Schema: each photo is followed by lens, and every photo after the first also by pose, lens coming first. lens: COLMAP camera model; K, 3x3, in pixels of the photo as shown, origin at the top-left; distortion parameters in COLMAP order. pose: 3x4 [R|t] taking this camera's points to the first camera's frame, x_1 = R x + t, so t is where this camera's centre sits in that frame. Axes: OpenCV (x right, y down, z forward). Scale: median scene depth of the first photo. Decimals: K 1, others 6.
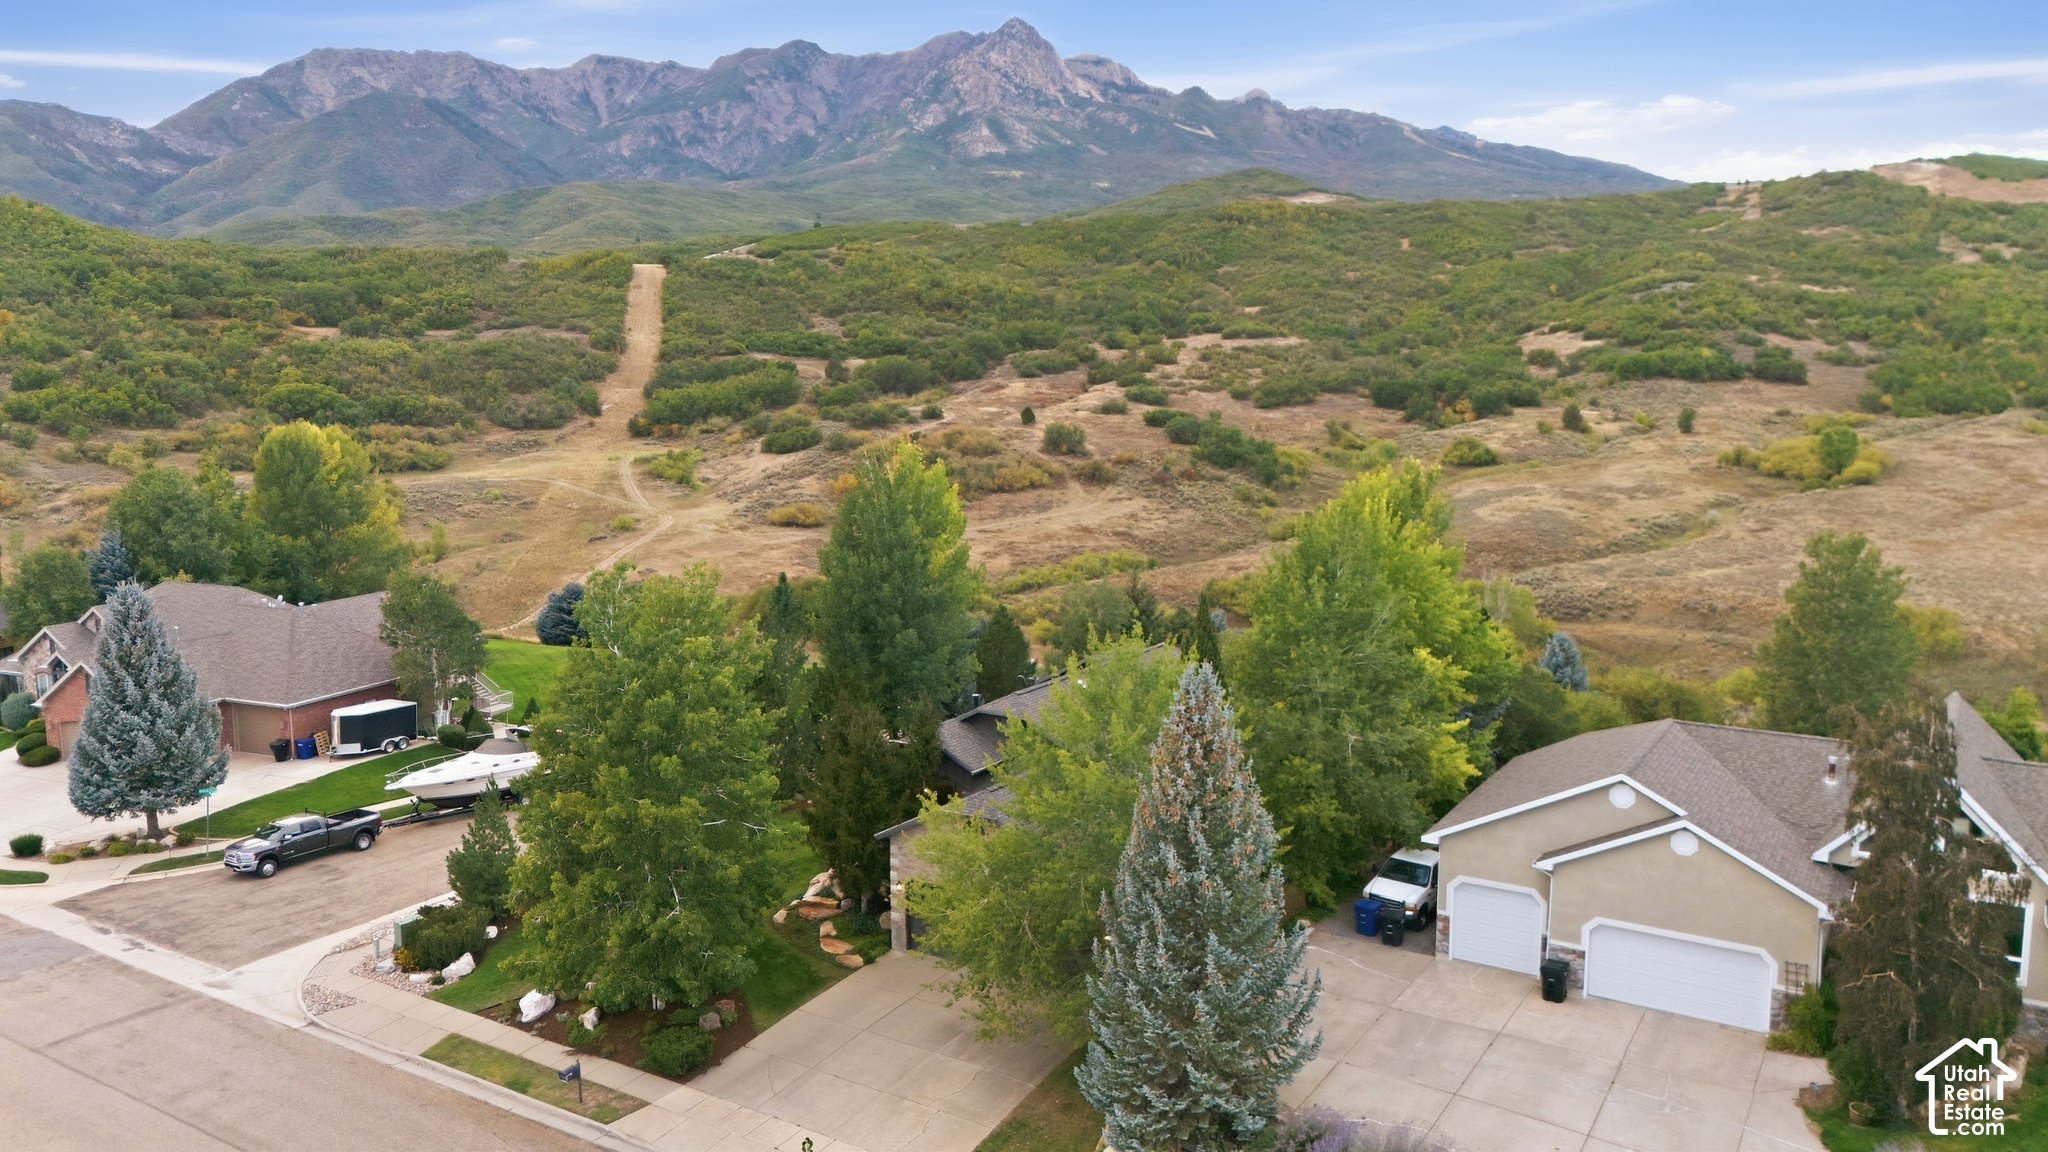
lens RADIAL K [[1480.9, 0, 1015.7], [0, 1480.9, 613.0], [0, 0, 1]] dist [0.078661, -0.078191]
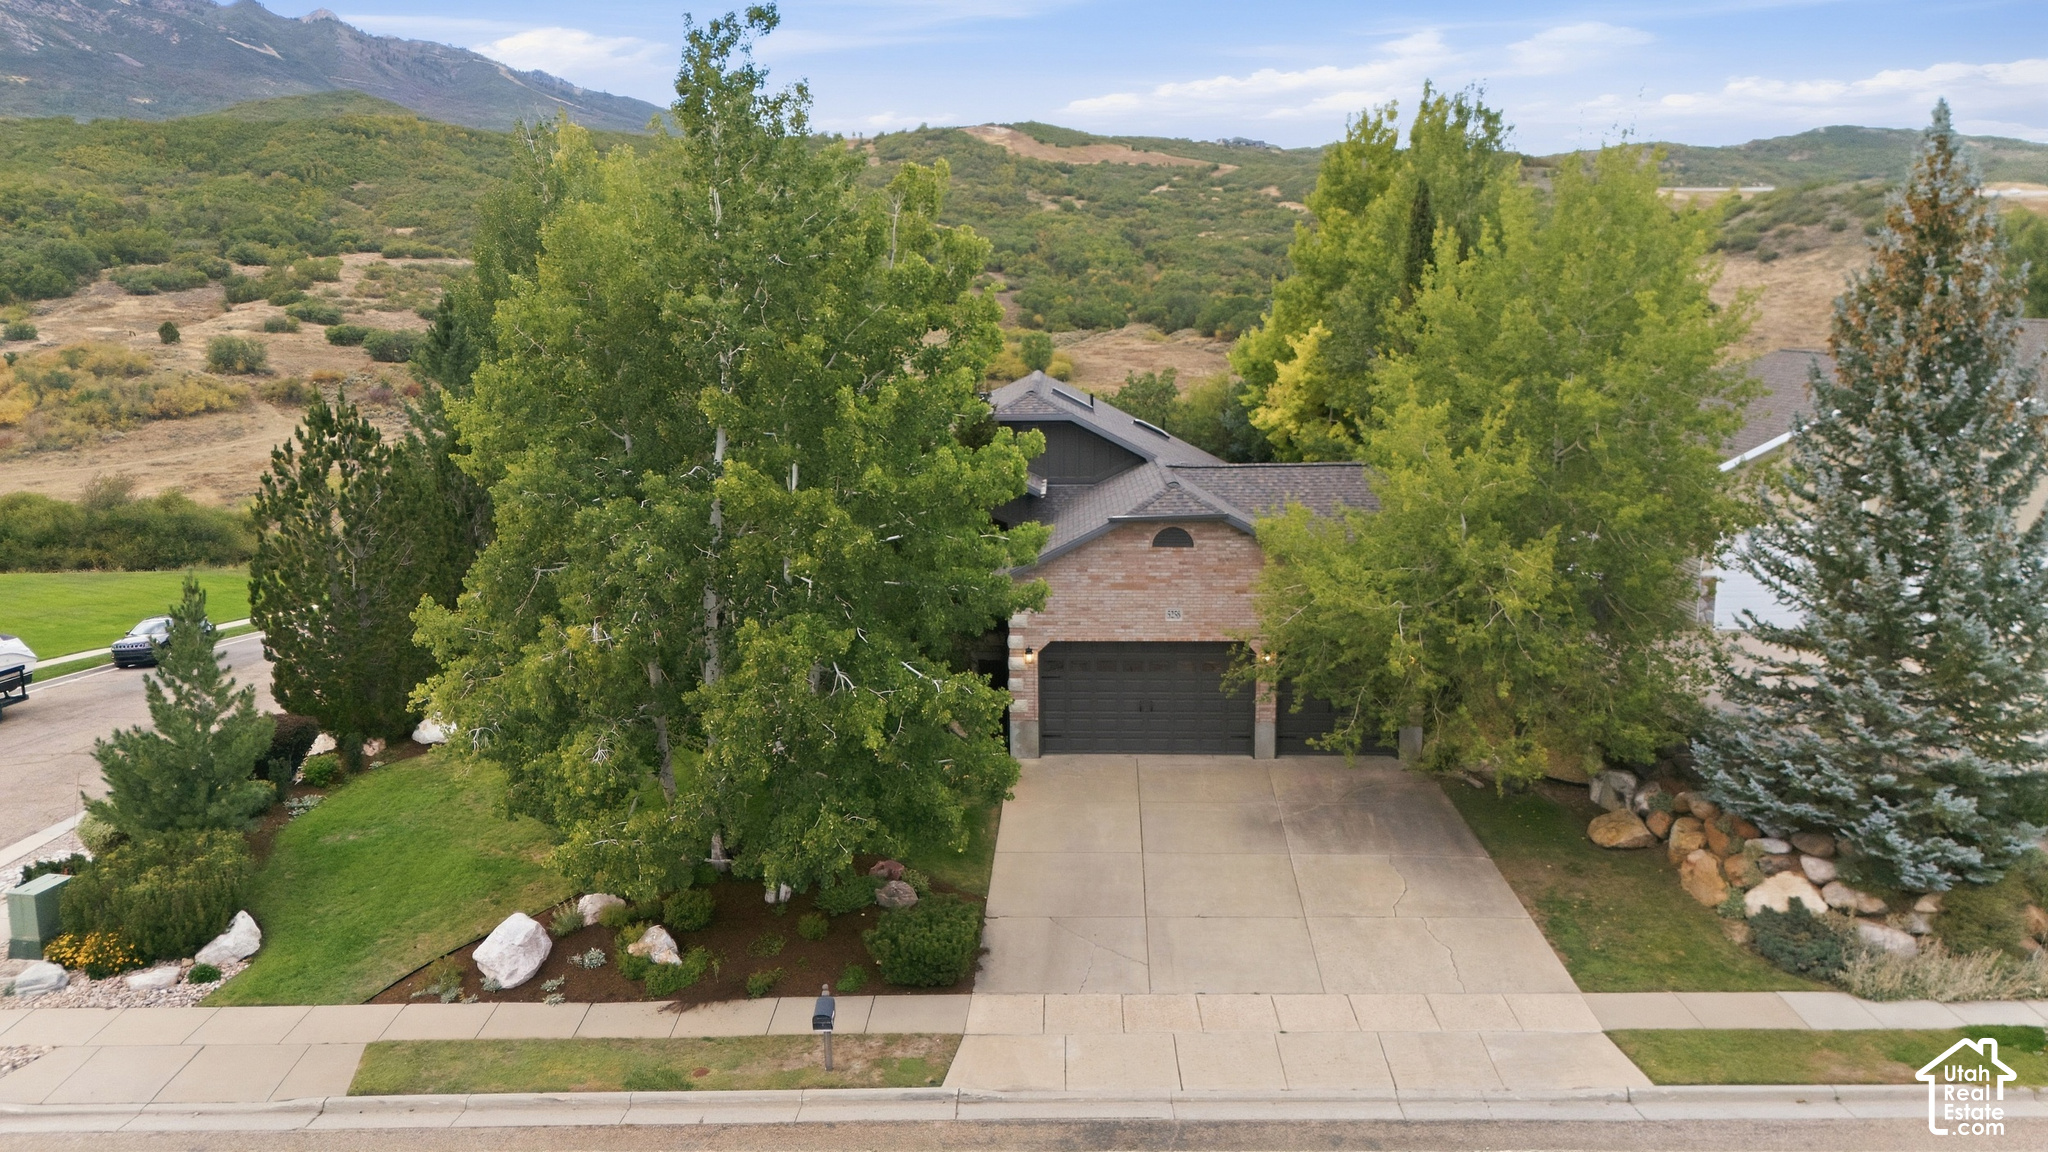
lens RADIAL K [[1511.6, 0, 1018.7], [0, 1511.6, 570.1], [0, 0, 1]] dist [0.075976, -0.063609]
pose [[0.850089, -0.094354, 0.518118, -0.033959], [0.092888, 0.995259, 0.028842, 0.010603], [-0.518383, 0.023609, 0.854823, 0.036952]]
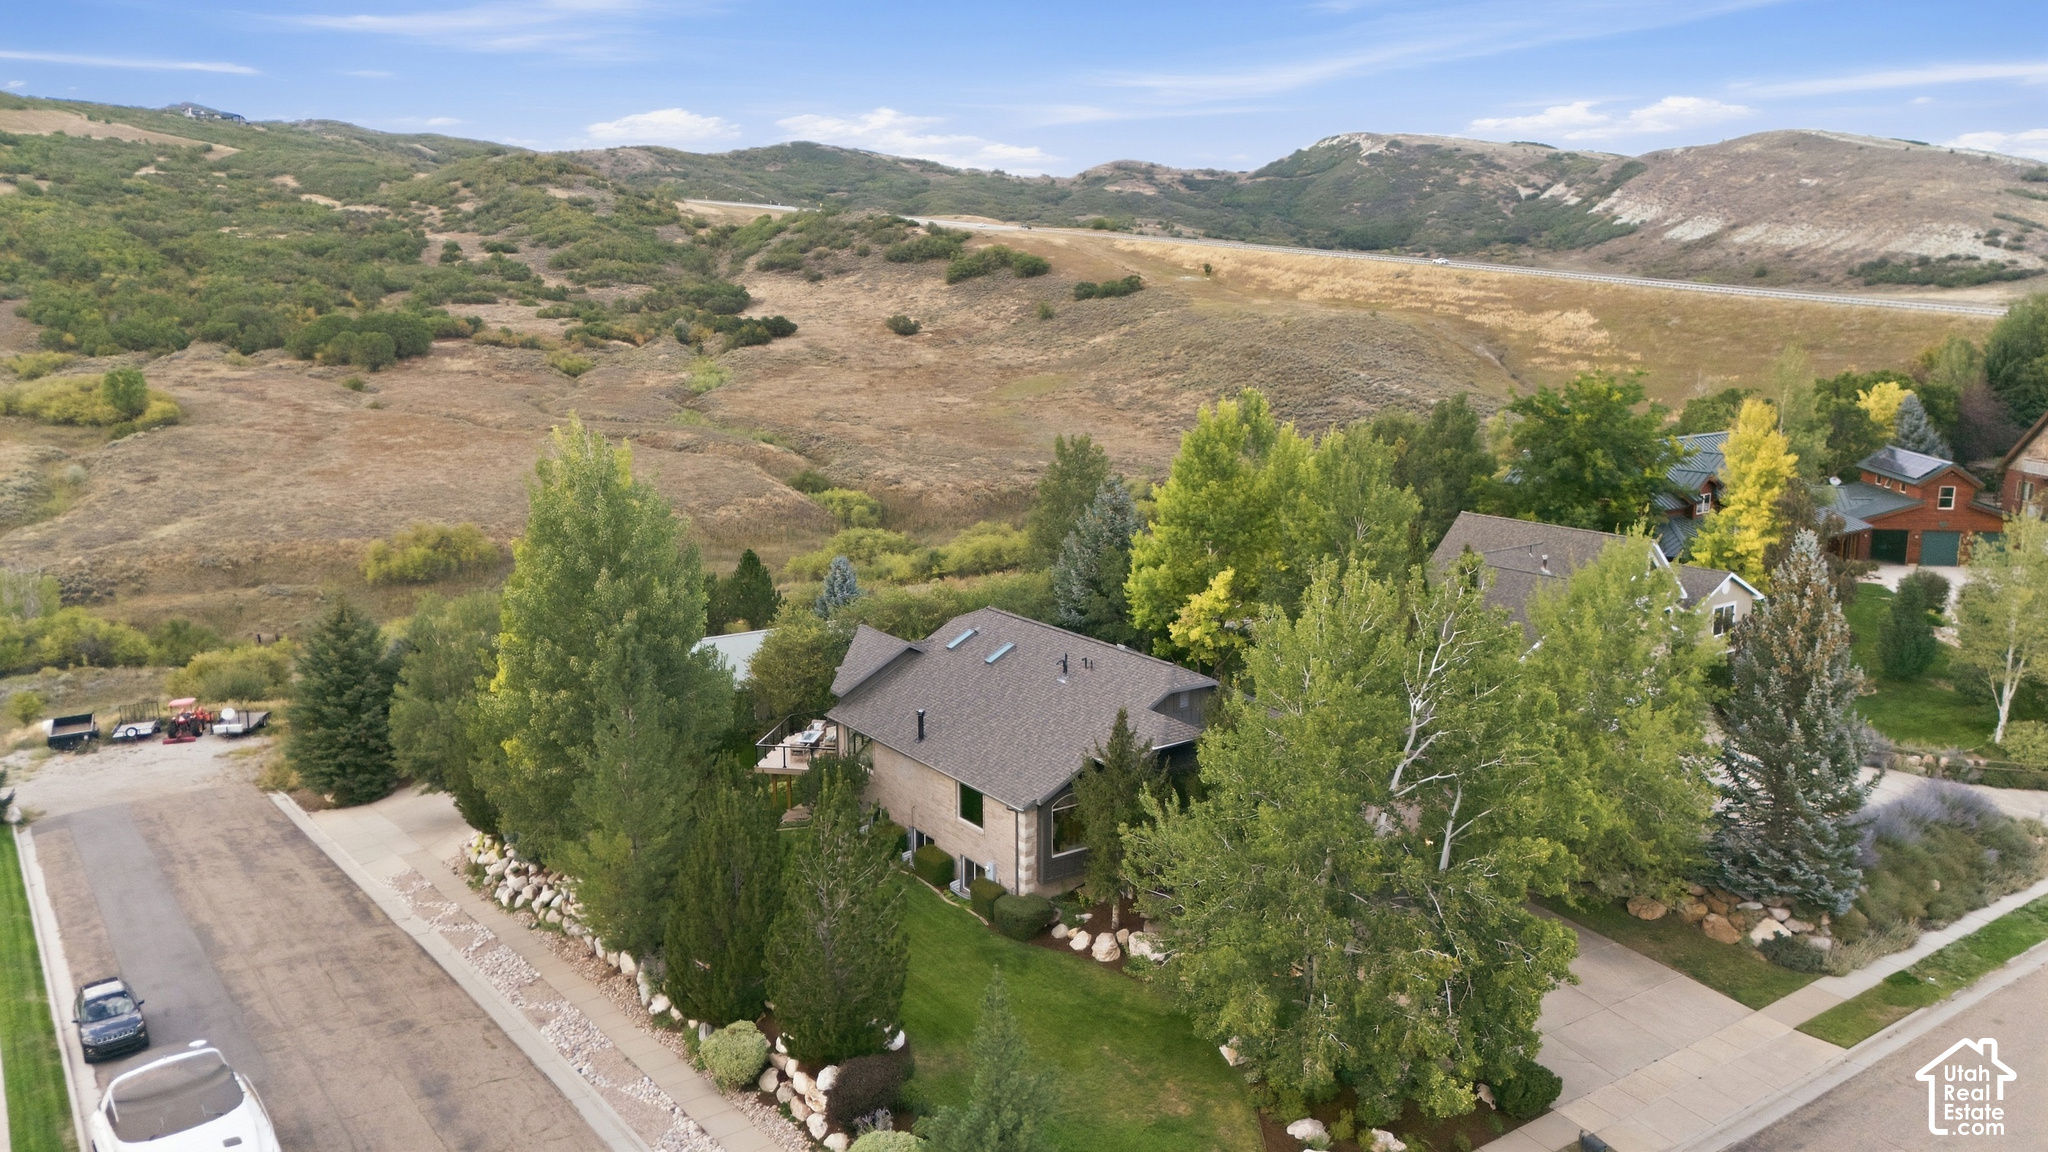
lens RADIAL K [[1511.6, 0, 1018.7], [0, 1511.6, 570.1], [0, 0, 1]] dist [0.075976, -0.063609]
pose [[0.388750, -0.167712, 0.905950, -0.081534], [0.157984, 0.980864, 0.113787, -0.011721], [-0.907697, 0.098891, 0.407807, 0.062724]]
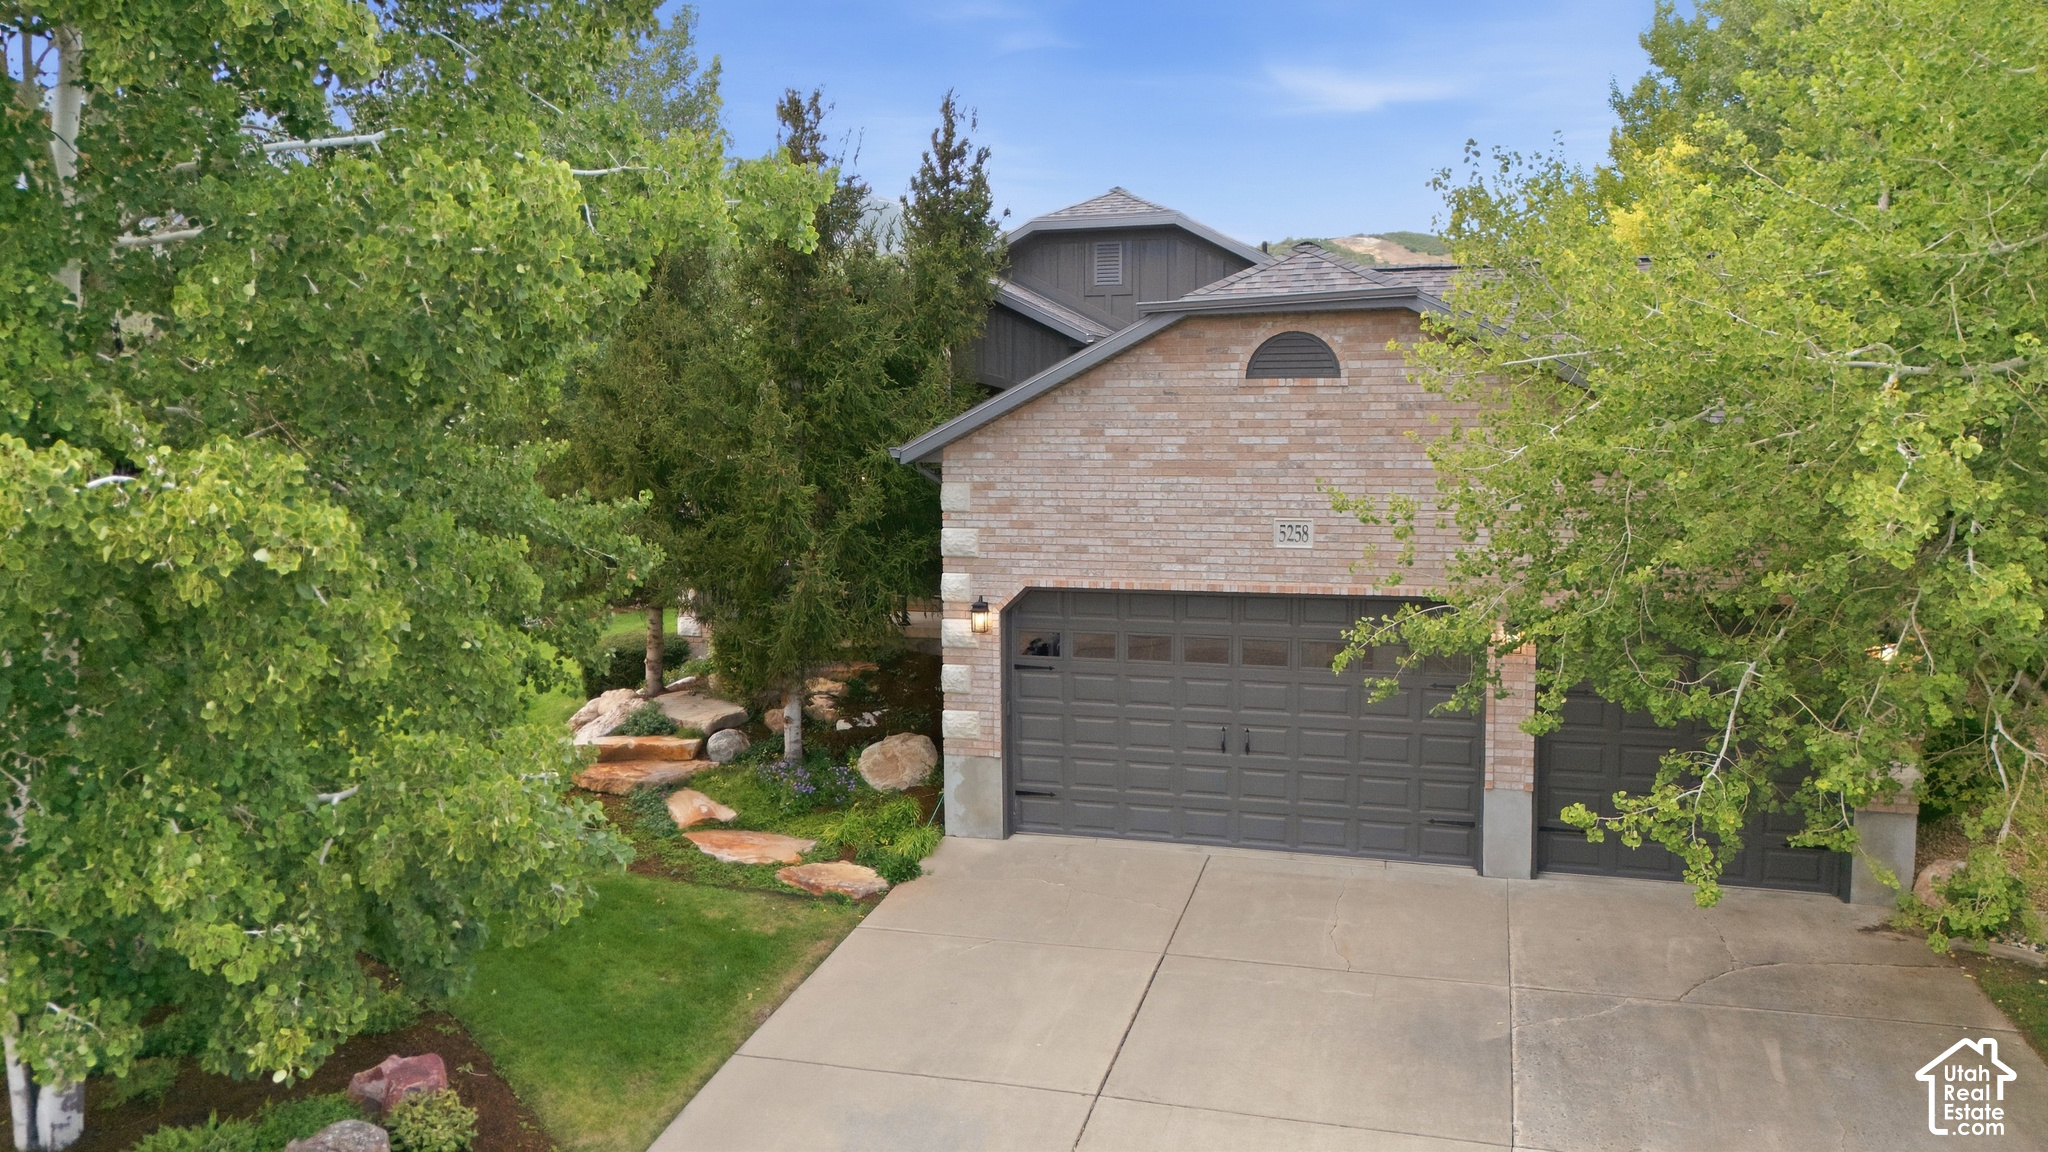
lens RADIAL K [[1511.6, 0, 1018.7], [0, 1511.6, 570.1], [0, 0, 1]] dist [0.075976, -0.063609]
pose [[0.949866, -0.030801, 0.311136, -0.013615], [0.052780, 0.996650, -0.062469, 0.015989], [-0.308170, 0.075759, 0.948310, 0.058239]]
